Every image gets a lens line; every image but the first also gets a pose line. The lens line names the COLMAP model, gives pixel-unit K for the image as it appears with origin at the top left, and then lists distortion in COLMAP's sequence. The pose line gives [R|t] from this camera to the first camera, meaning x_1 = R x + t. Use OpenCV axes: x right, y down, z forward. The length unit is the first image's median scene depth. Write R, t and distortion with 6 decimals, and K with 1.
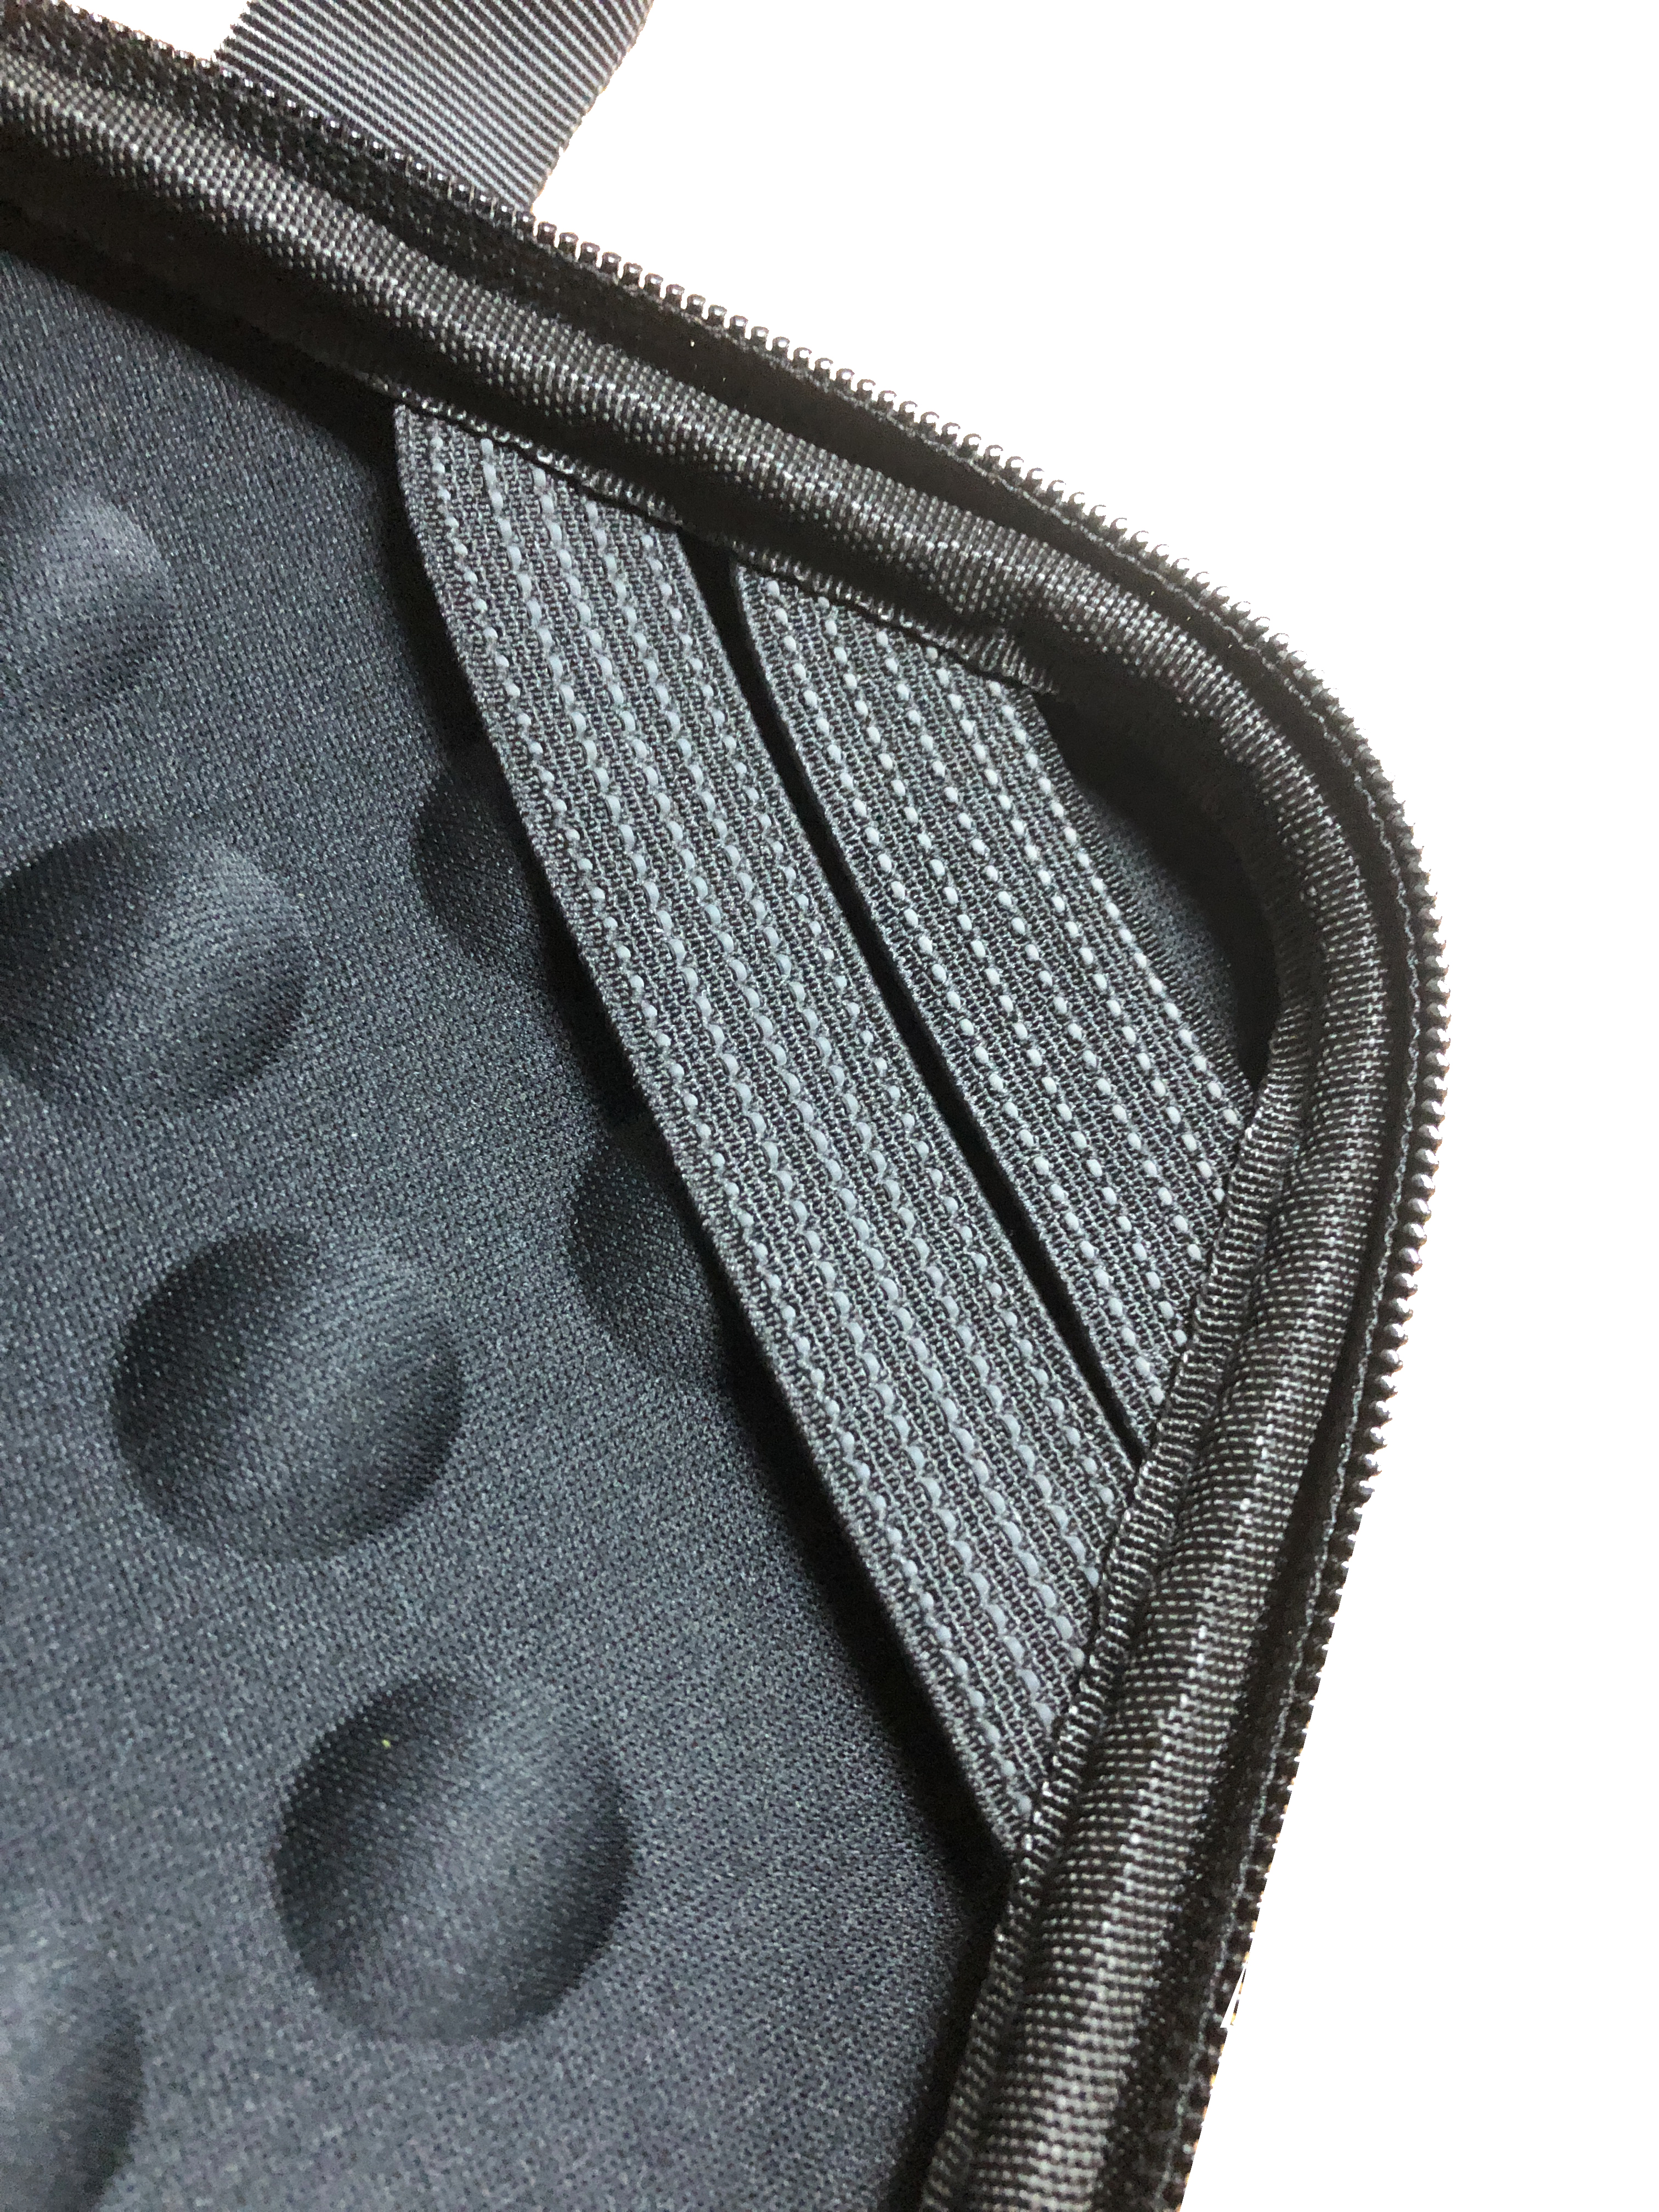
lens RADIAL K [[1798.6, 0, 829.5], [0, 1798.6, 1106.0], [0, 0, 1]] dist [0.002249, 0.000275]
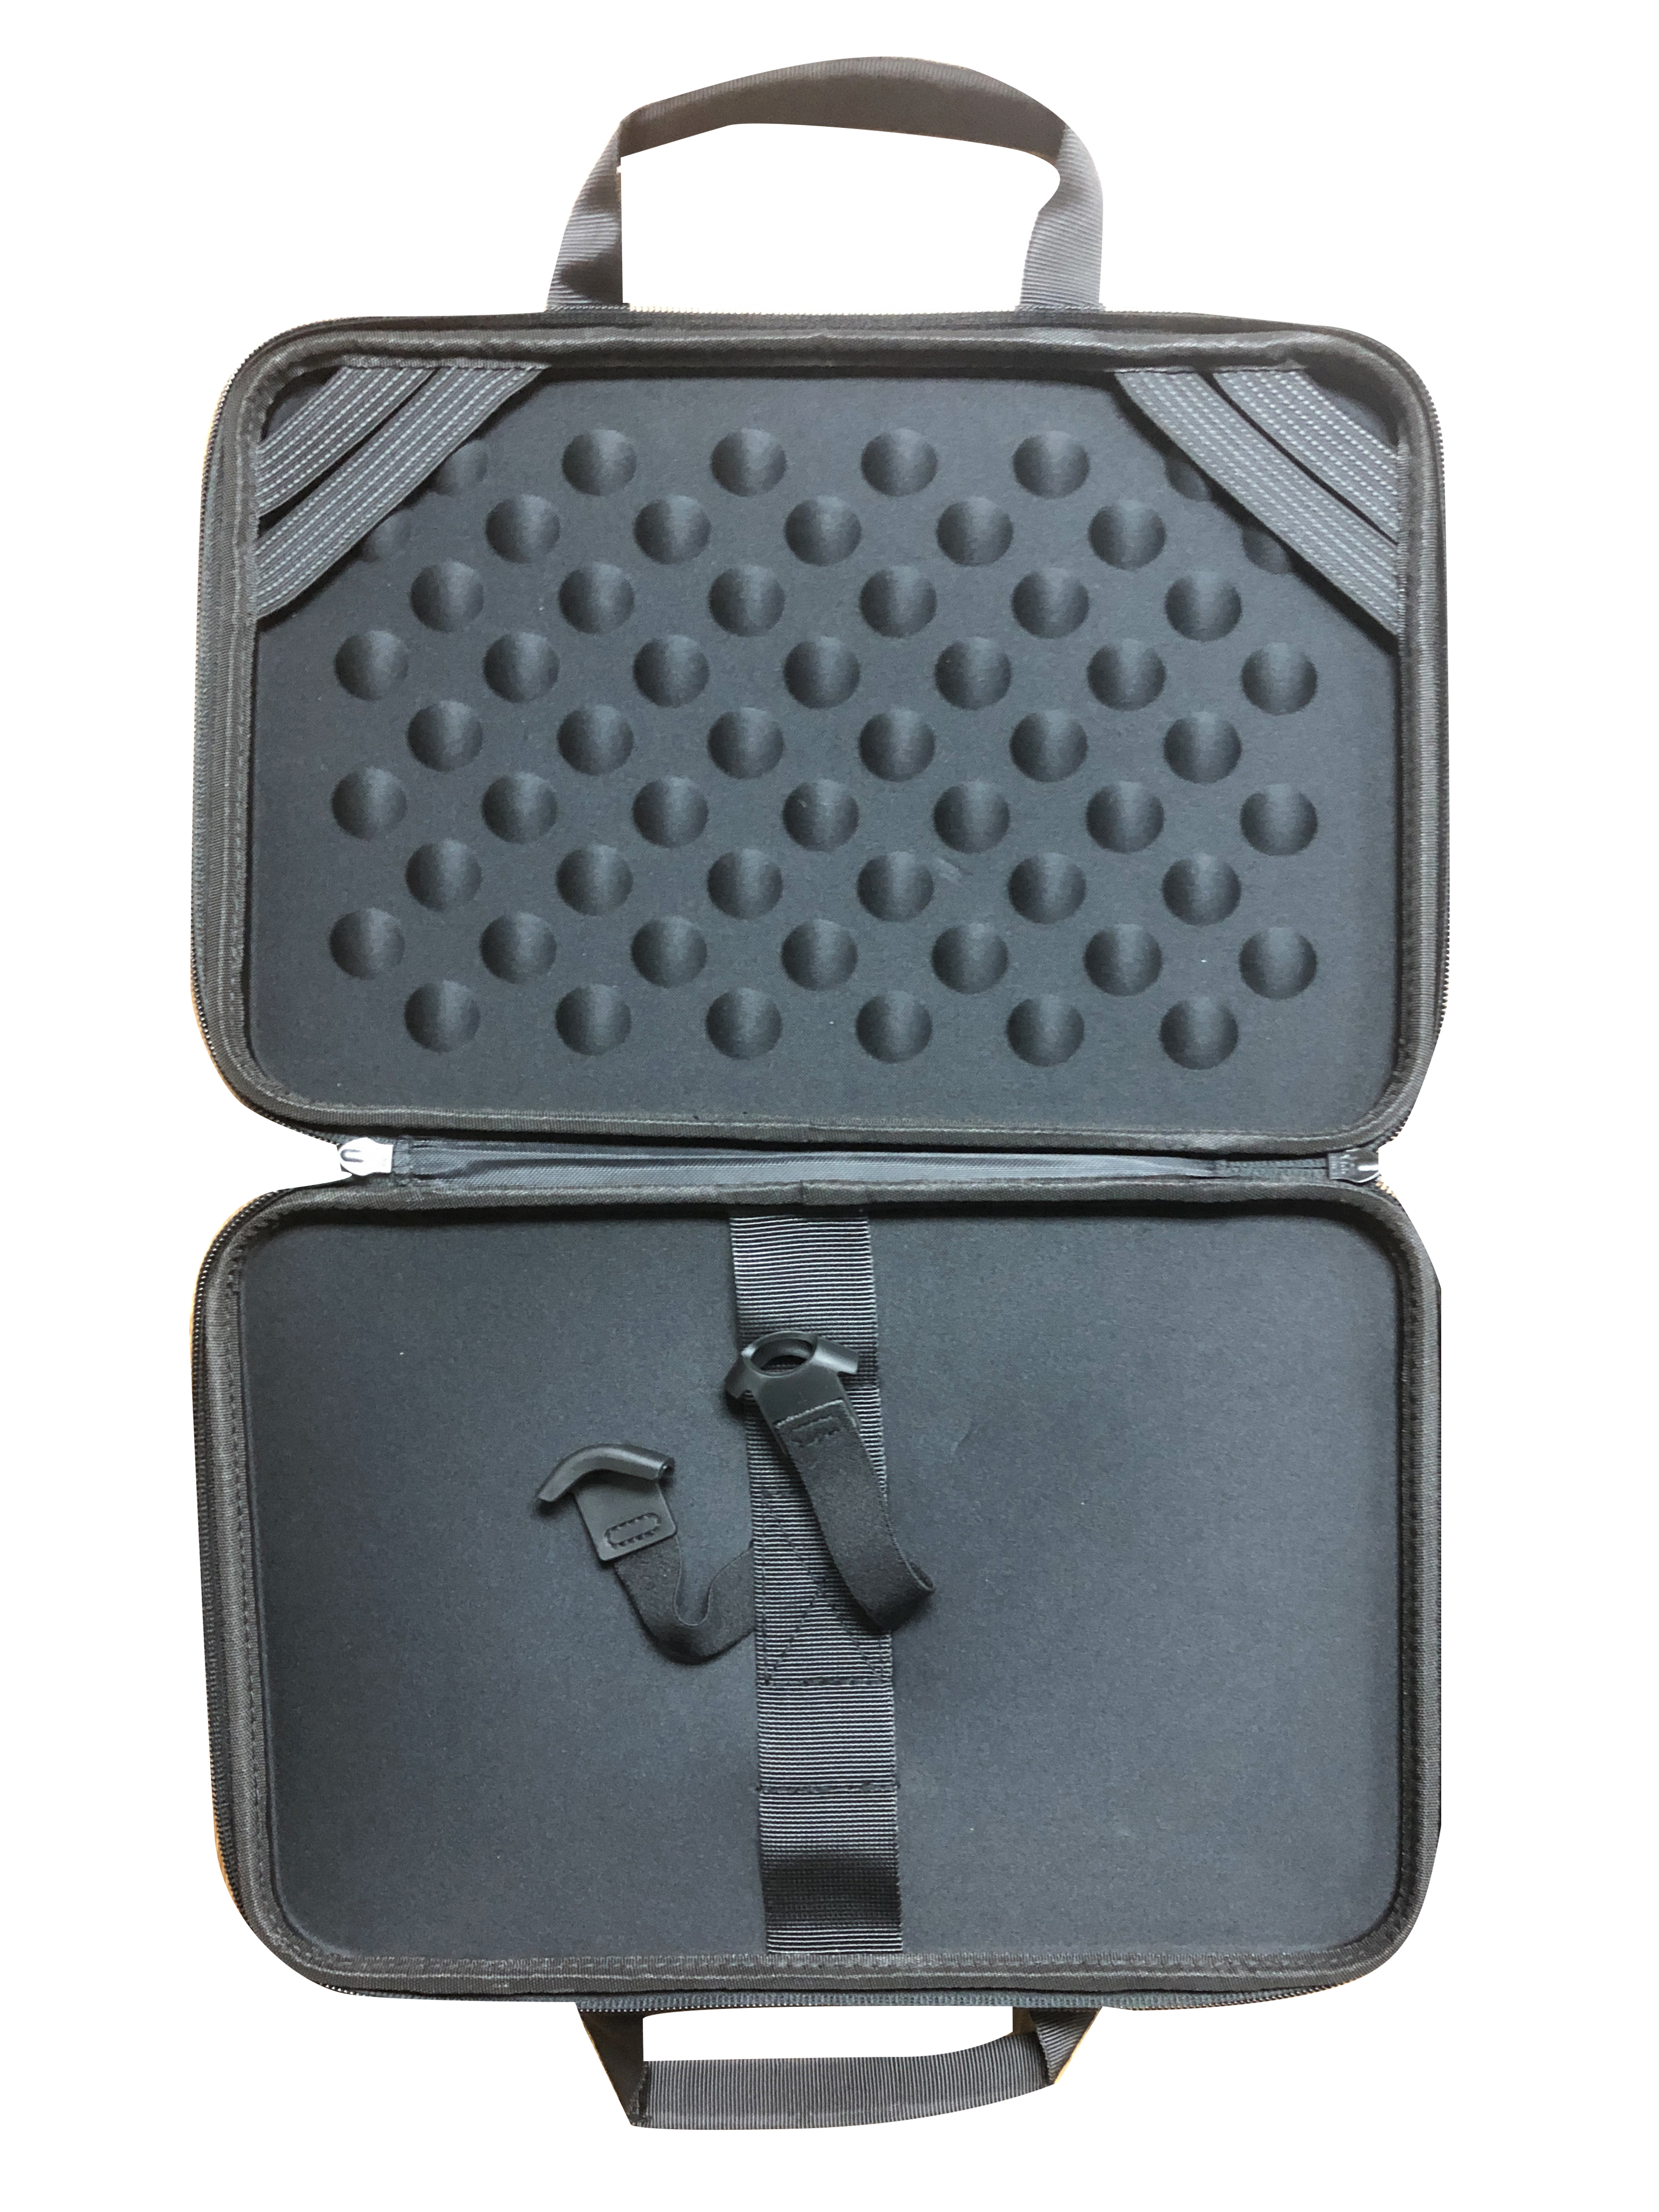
lens RADIAL K [[1798.6, 0, 829.5], [0, 1798.6, 1106.0], [0, 0, 1]] dist [0.002249, 0.000275]
pose [[0.906652, -0.354210, -0.229167, -0.477381], [0.392106, 0.907948, 0.147928, 0.223239], [0.155674, -0.223977, 0.962081, -3.186299]]
